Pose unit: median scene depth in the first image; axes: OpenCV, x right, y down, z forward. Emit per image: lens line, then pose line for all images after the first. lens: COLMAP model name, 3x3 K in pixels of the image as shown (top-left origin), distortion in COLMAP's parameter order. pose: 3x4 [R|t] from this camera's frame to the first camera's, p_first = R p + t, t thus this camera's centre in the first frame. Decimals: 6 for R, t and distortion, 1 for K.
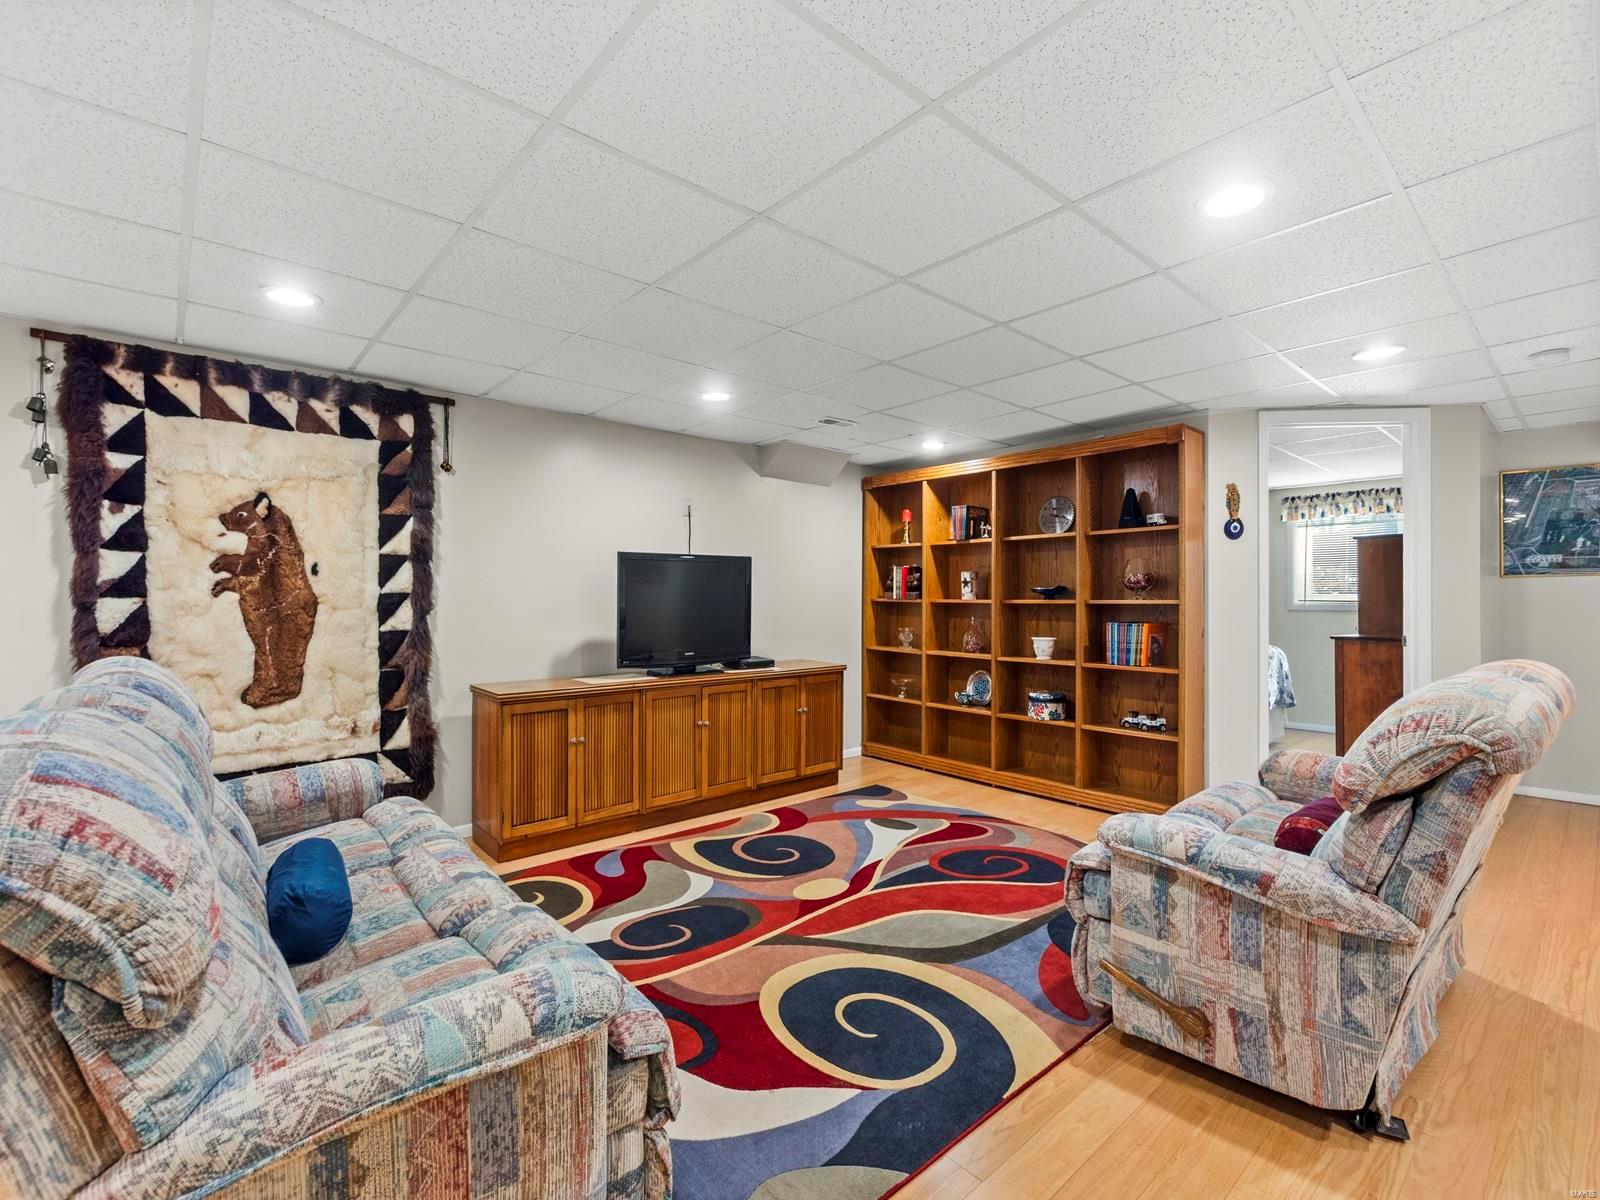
lens RADIAL K [[699.2, 0, 793.2], [0, 699.2, 605.1], [0, 0, 1]] dist [0.000968, -0.000013]
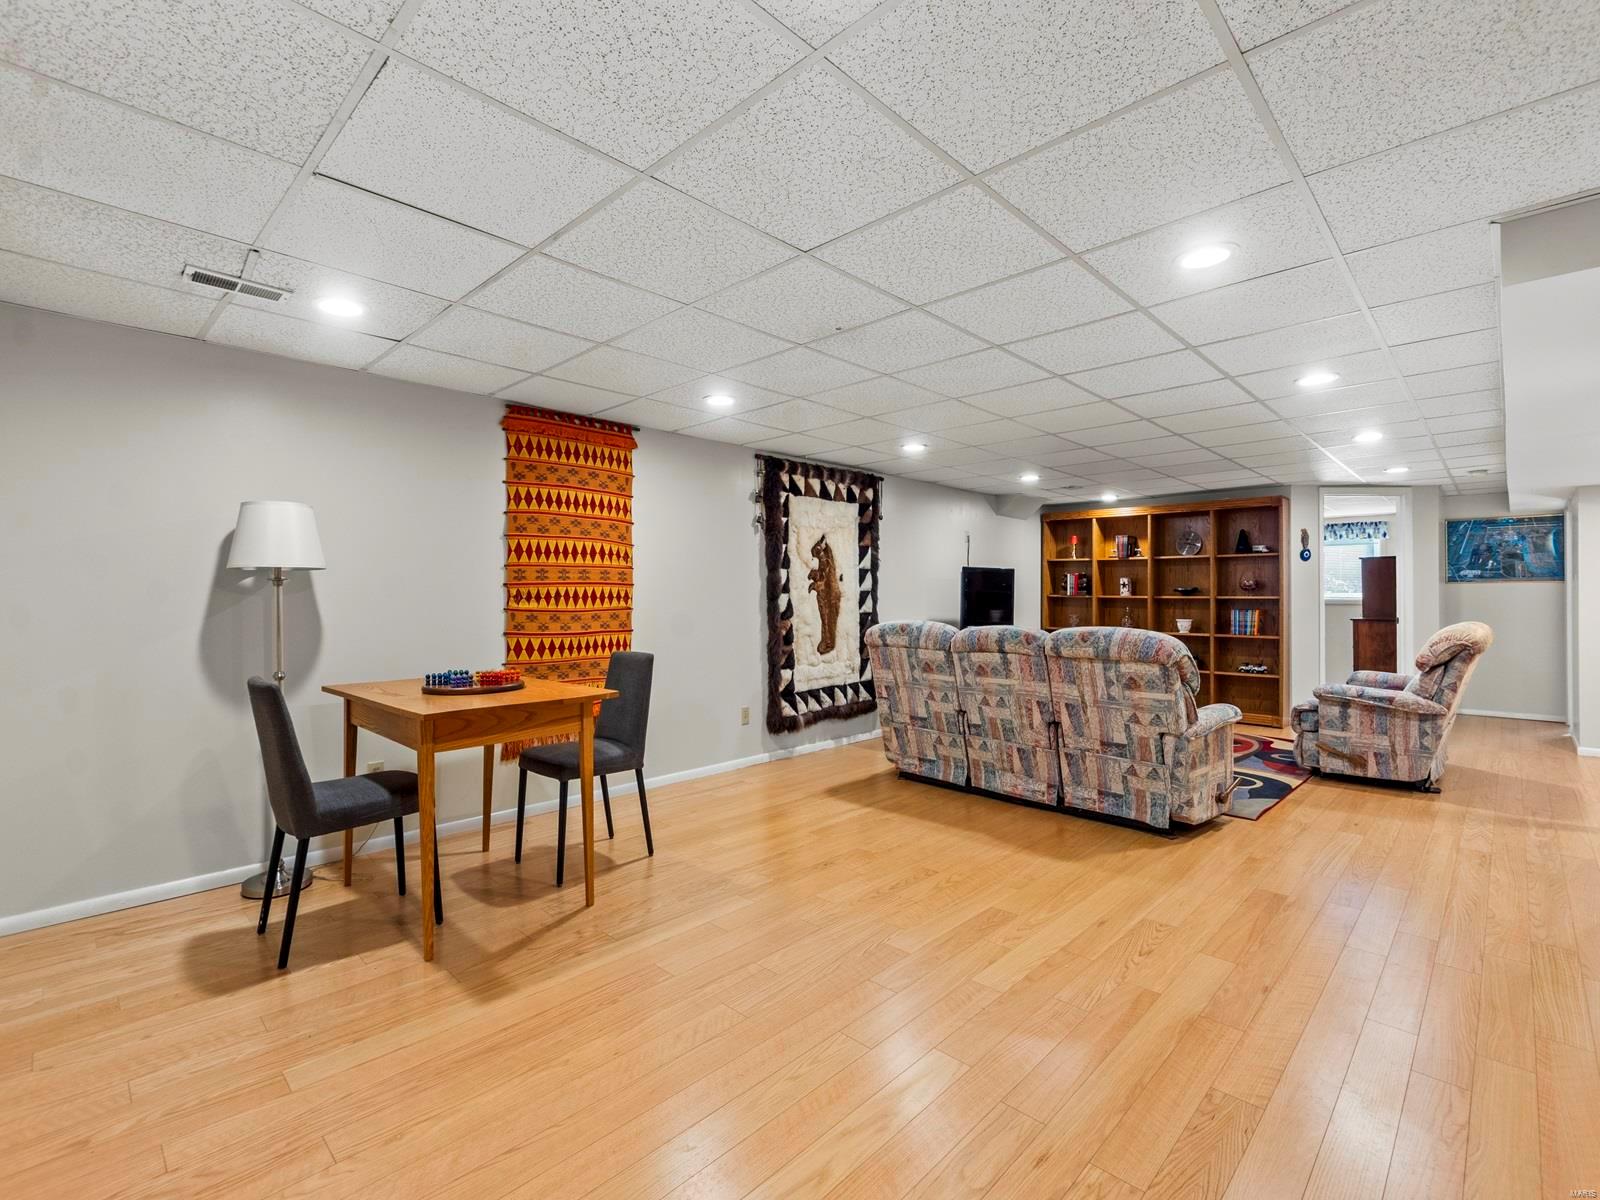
lens RADIAL K [[699.2, 0, 807.1], [0, 699.2, 593.8], [0, 0, 1]] dist [0.000968, -0.000013]
pose [[0.996988, 0.003264, 0.077491, -0.842692], [-0.002431, 0.999938, -0.010840, 0.009180], [-0.077522, 0.010619, 0.996934, -0.720213]]
